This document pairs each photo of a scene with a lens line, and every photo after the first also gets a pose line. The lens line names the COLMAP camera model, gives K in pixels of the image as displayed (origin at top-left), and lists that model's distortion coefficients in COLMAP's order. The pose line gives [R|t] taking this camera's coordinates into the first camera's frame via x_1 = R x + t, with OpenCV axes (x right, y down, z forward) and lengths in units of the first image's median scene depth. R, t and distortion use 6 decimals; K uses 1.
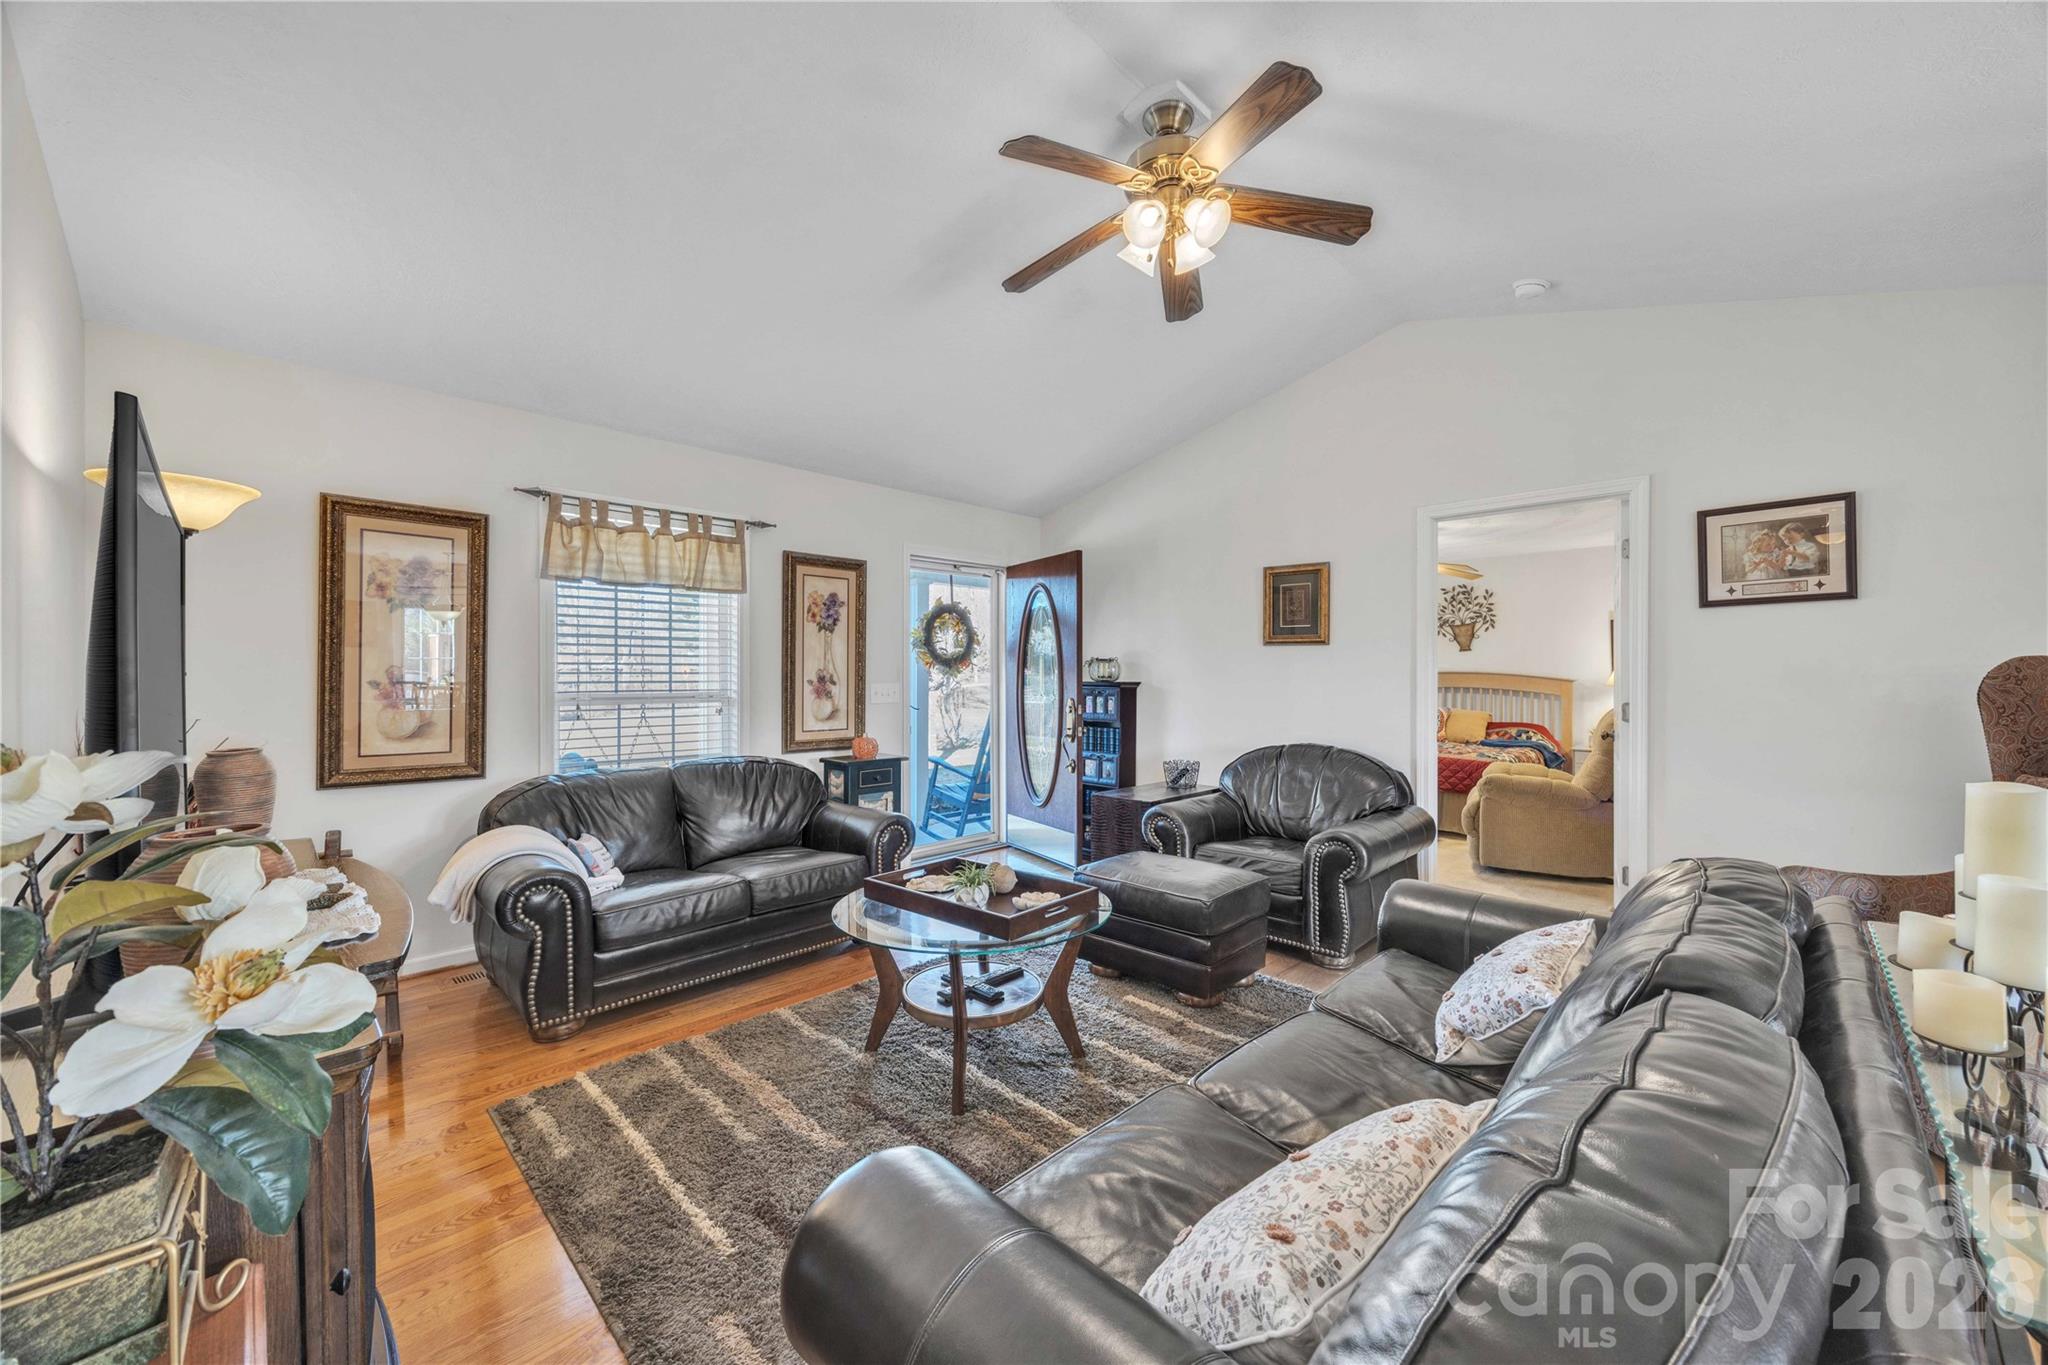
lens RADIAL K [[778.6, 0, 1015.0], [0, 778.6, 679.3], [0, 0, 1]] dist [-0.003385, 0.000398]
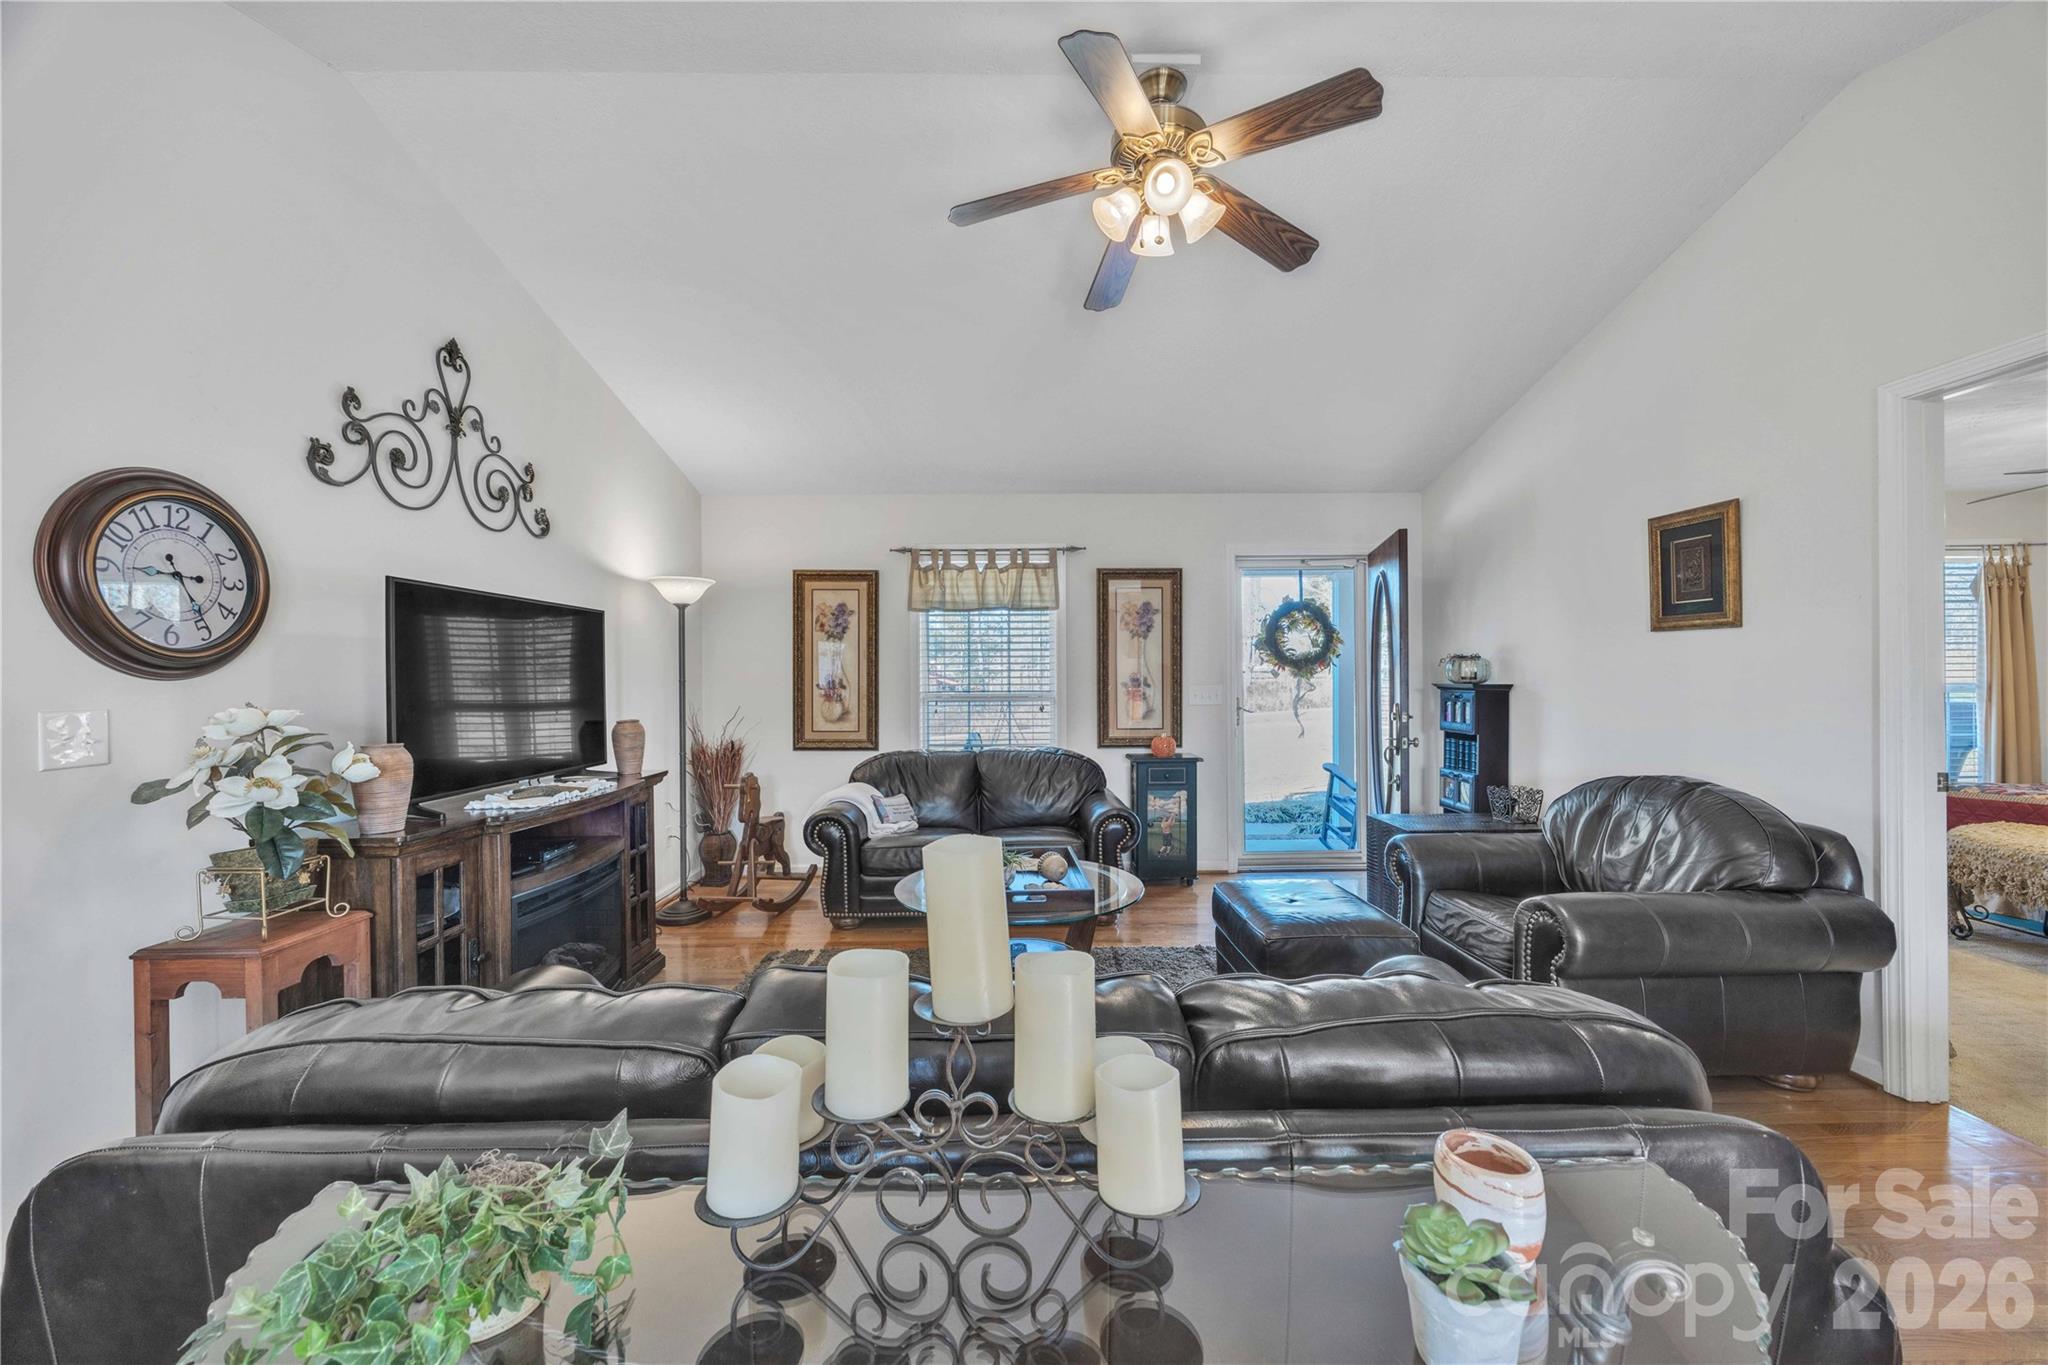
lens RADIAL K [[778.6, 0, 1023.7], [0, 778.6, 678.0], [0, 0, 1]] dist [-0.003385, 0.000398]
pose [[0.707395, -0.005737, -0.706796, 0.438160], [0.003498, 0.999983, -0.004615, -0.001442], [0.706810, 0.000792, 0.707403, 0.128047]]
